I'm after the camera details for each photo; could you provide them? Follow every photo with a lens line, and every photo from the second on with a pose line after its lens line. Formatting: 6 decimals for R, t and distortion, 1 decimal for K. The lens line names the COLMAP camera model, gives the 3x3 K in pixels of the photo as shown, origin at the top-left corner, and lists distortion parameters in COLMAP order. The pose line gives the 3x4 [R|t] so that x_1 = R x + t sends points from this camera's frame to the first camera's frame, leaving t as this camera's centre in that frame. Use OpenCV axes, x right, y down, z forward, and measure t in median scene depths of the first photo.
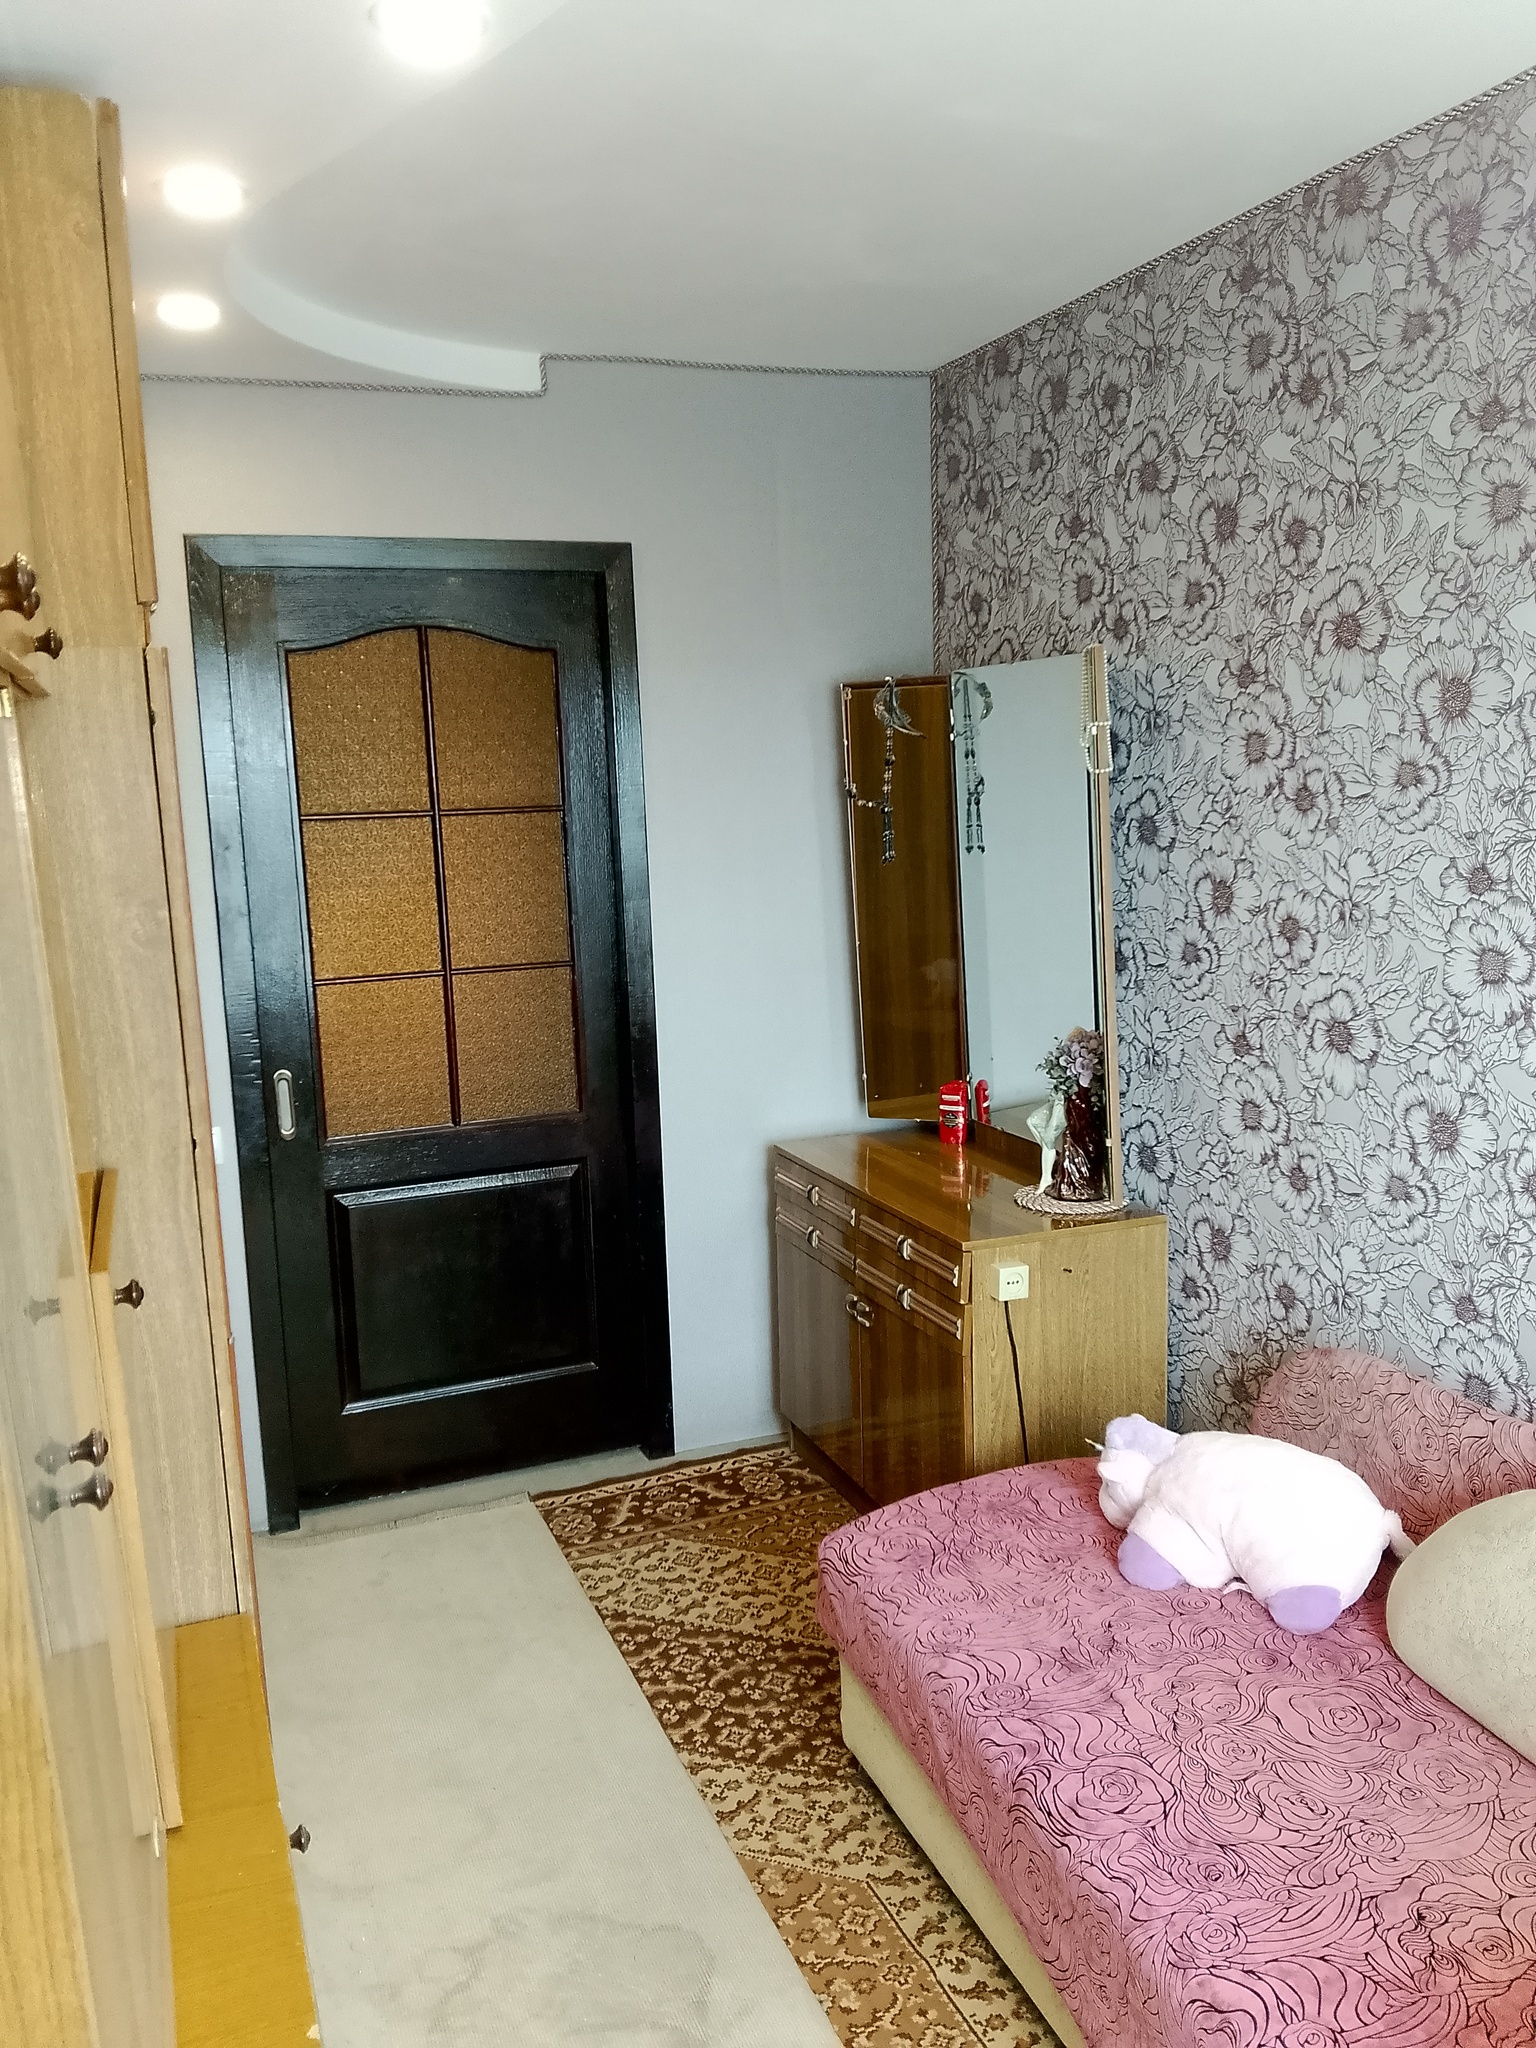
lens RADIAL K [[1621.4, 0, 771.4], [0, 1621.4, 1027.9], [0, 0, 1]] dist [-0.004765, -0.097537]
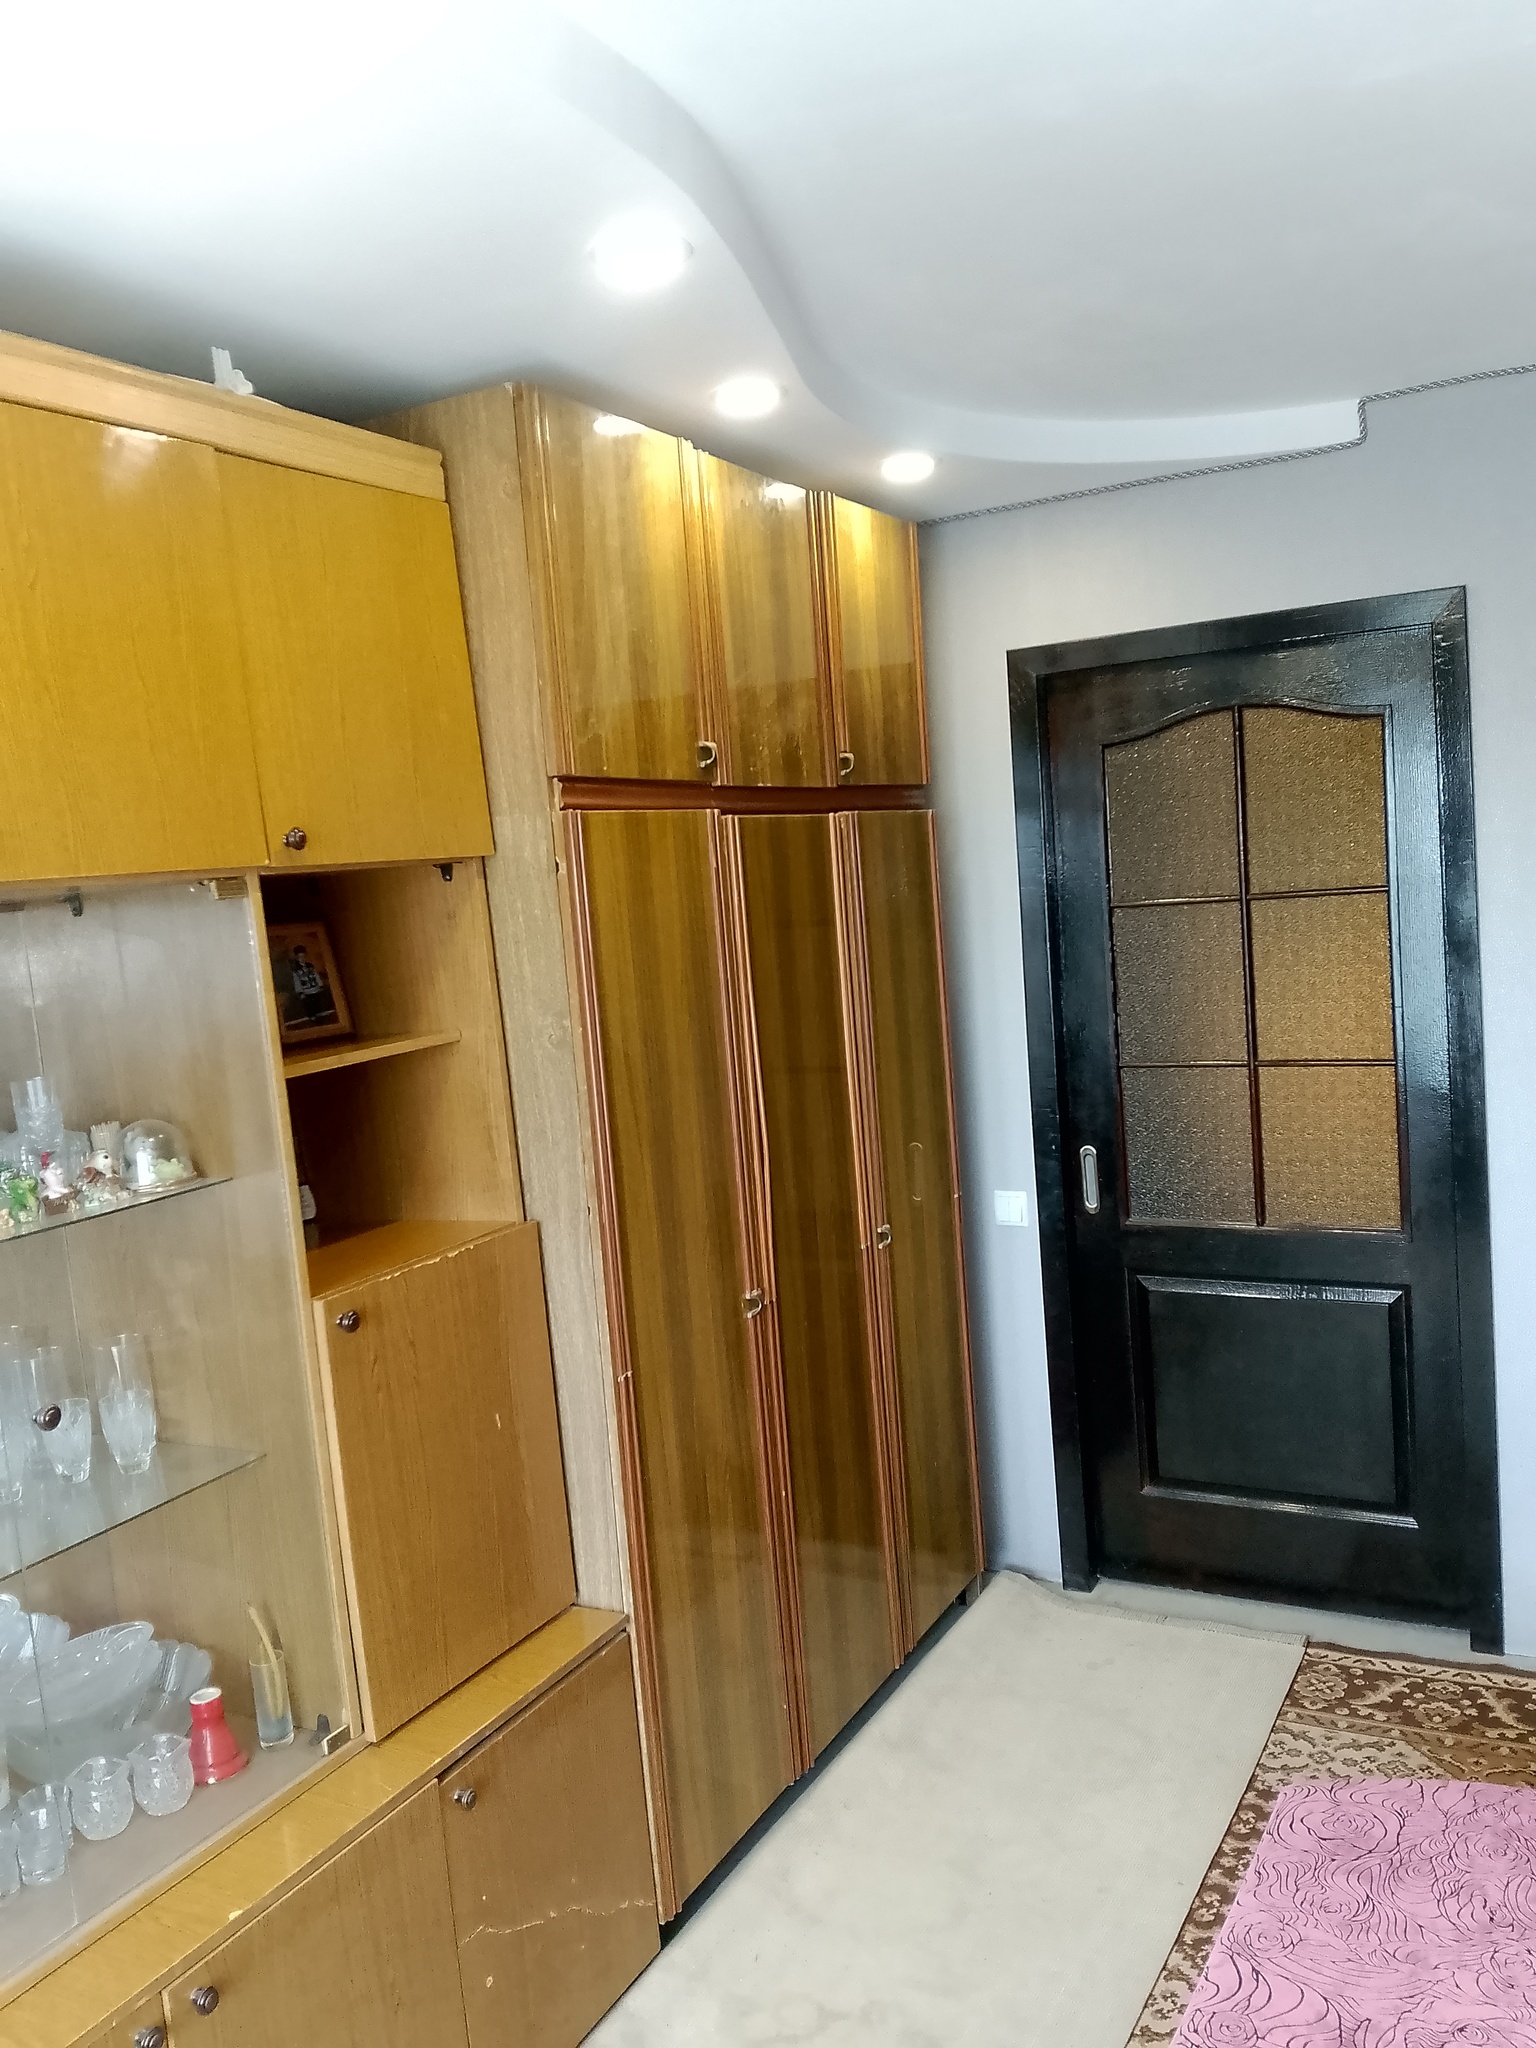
lens RADIAL K [[1637.2, 0, 774.1], [0, 1637.2, 1023.4], [0, 0, 1]] dist [0.009232, -0.060927]
pose [[0.632803, 0.063538, -0.771702, 0.381334], [-0.076492, 0.996882, 0.019354, -0.058469], [0.770525, 0.046782, 0.635690, 0.175877]]
